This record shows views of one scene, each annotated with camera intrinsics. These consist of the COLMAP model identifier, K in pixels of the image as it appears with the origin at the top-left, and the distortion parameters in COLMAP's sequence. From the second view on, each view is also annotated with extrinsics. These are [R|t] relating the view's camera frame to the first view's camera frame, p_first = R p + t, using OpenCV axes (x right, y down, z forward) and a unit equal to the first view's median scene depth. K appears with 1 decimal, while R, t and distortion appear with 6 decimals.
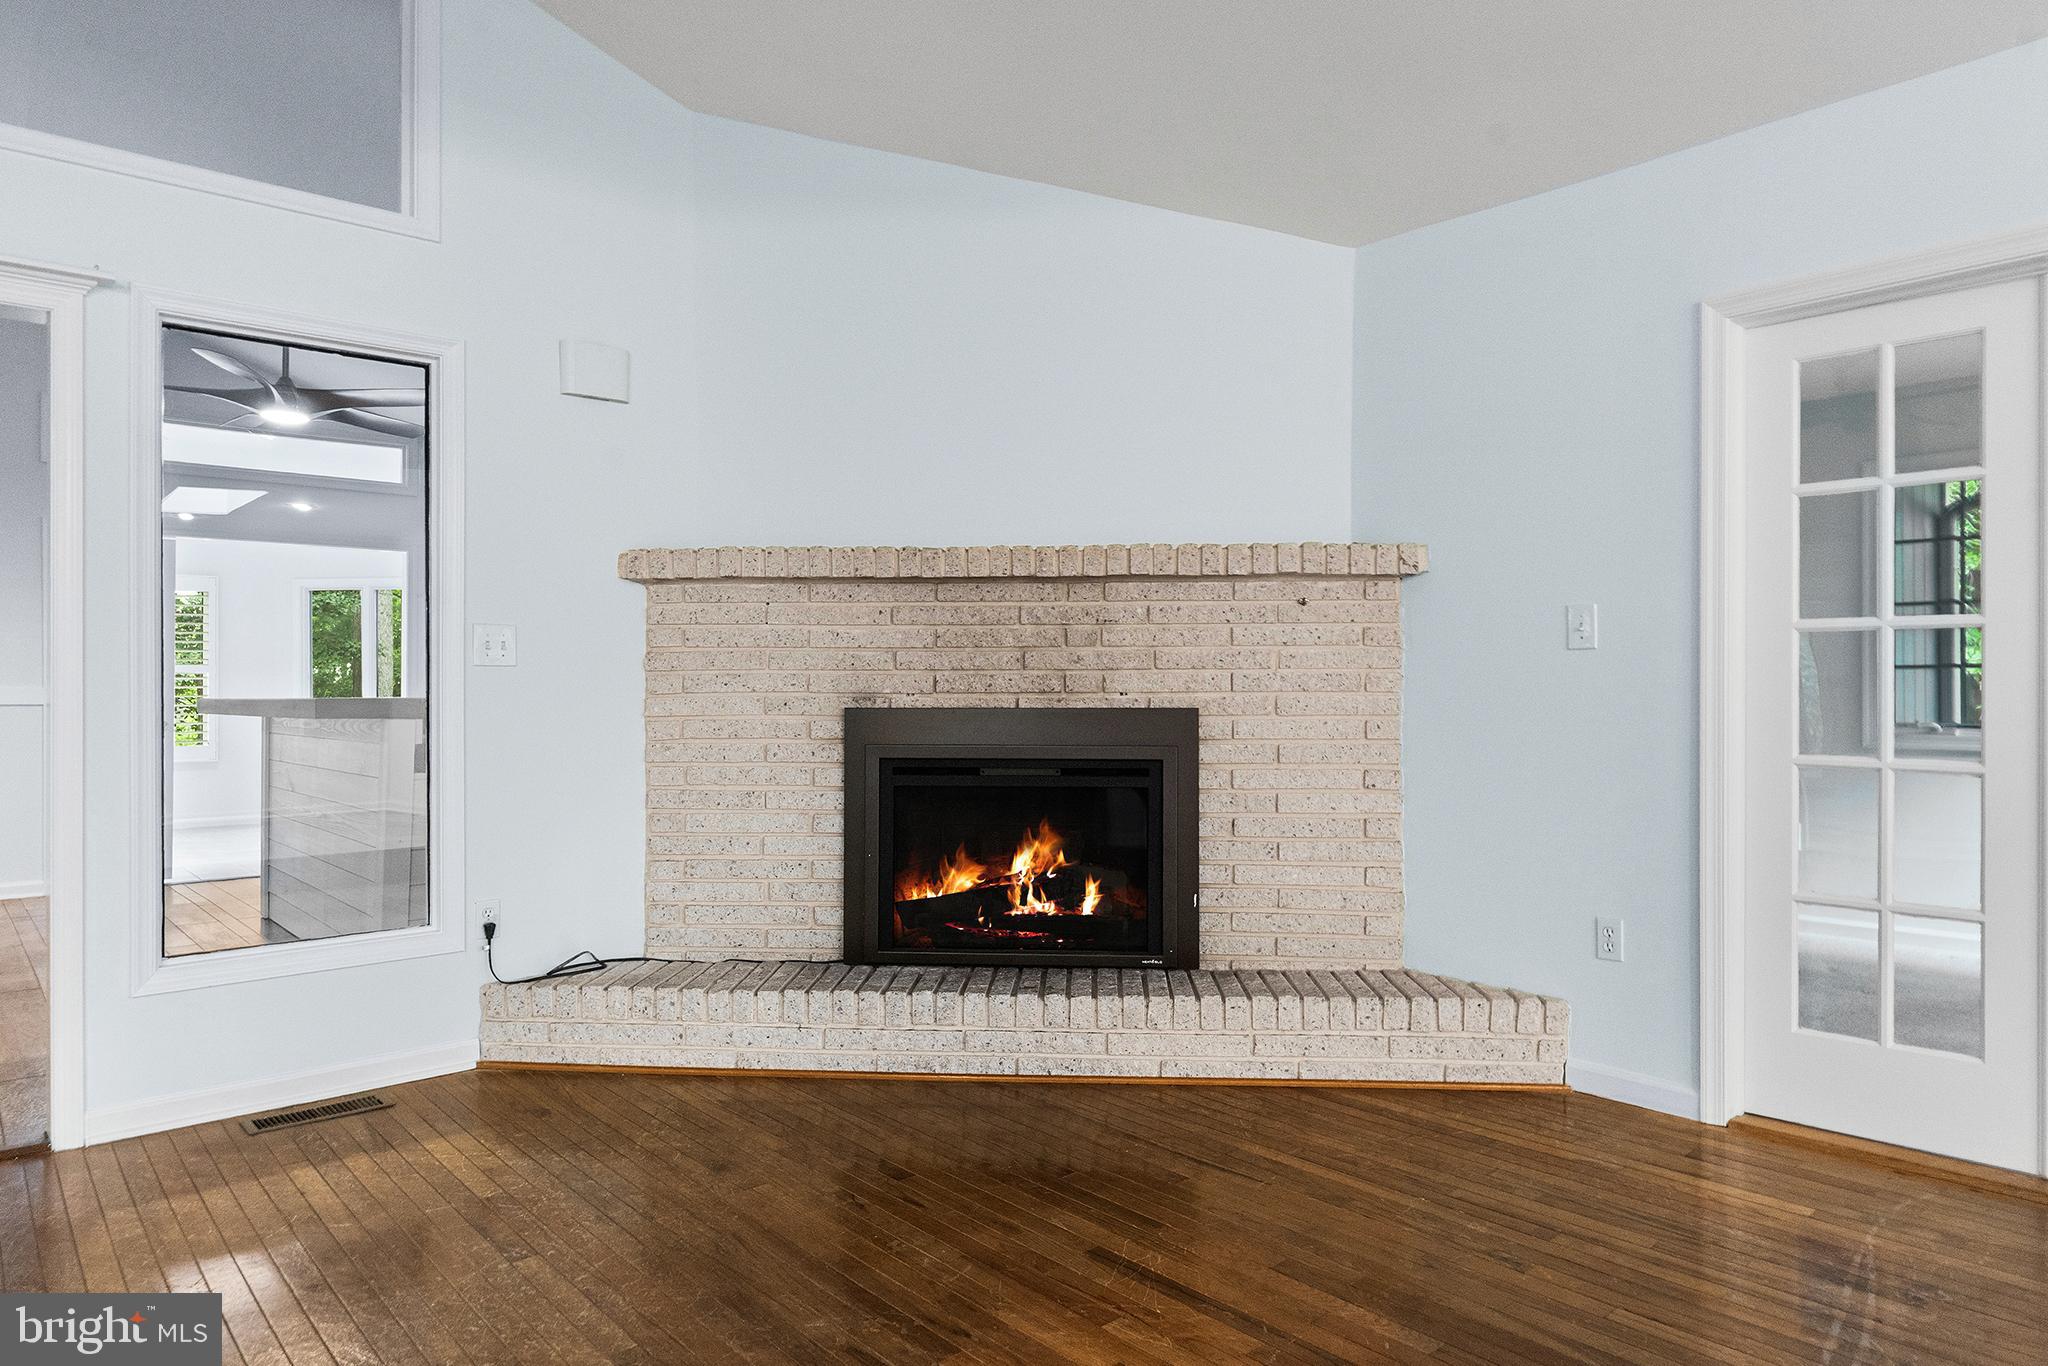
lens RADIAL K [[1286.2, 0, 1030.3], [0, 1286.2, 683.6], [0, 0, 1]] dist [-0.007131, -0.000405]
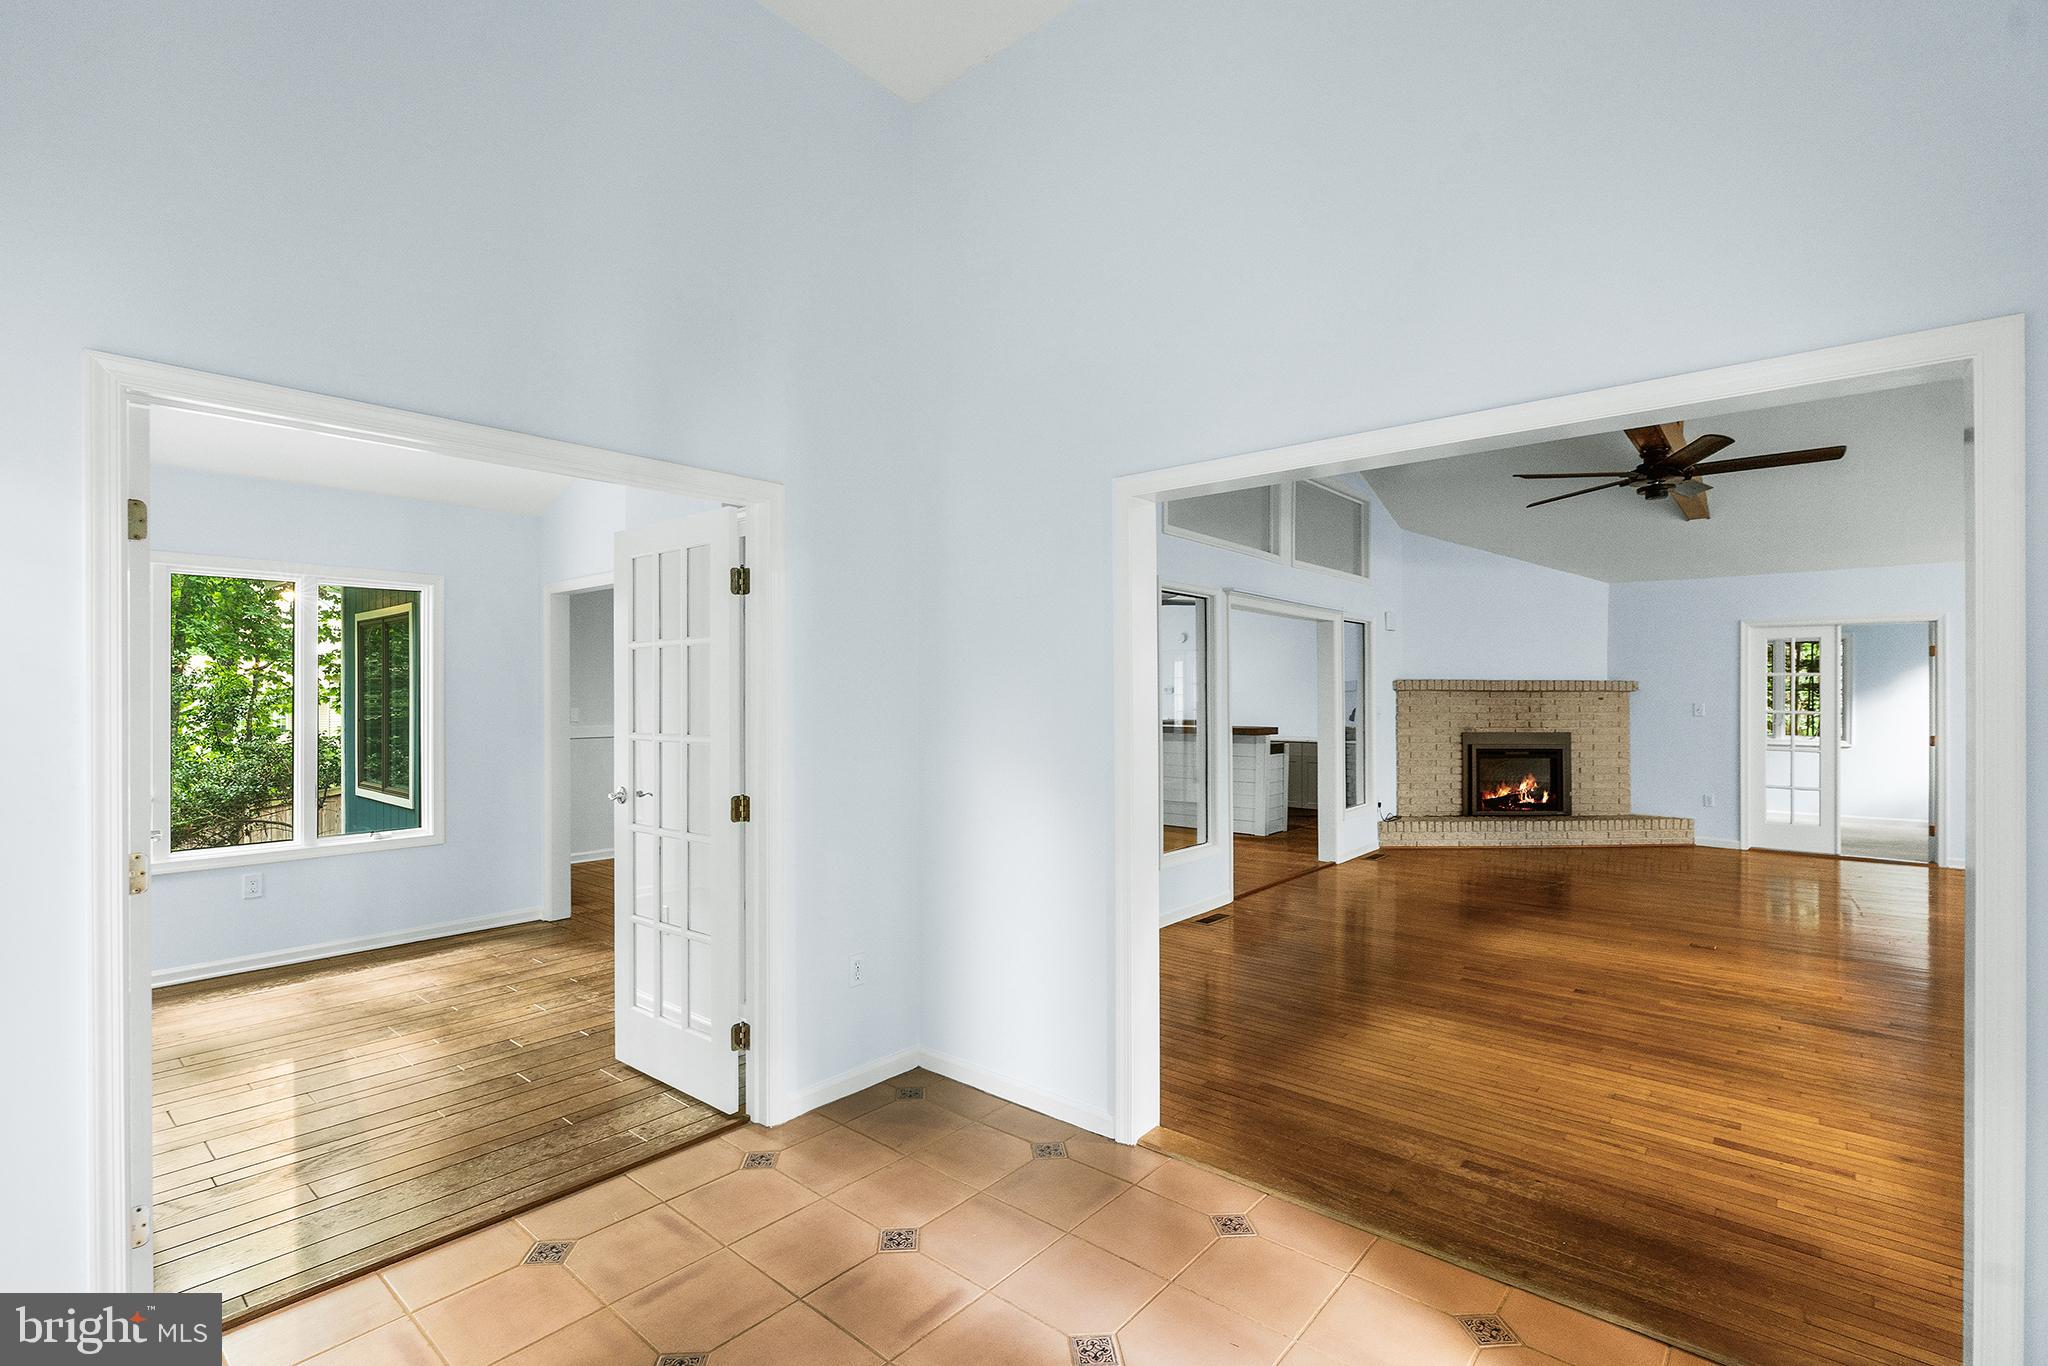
lens RADIAL K [[935.5, 0, 1013.2], [0, 935.5, 691.9], [0, 0, 1]] dist [-0.013519, 0.003689]
pose [[0.988939, 0.005222, 0.148232, -1.556033], [-0.005201, 0.999986, -0.000532, -0.071902], [-0.148233, -0.000245, 0.988952, -1.047967]]
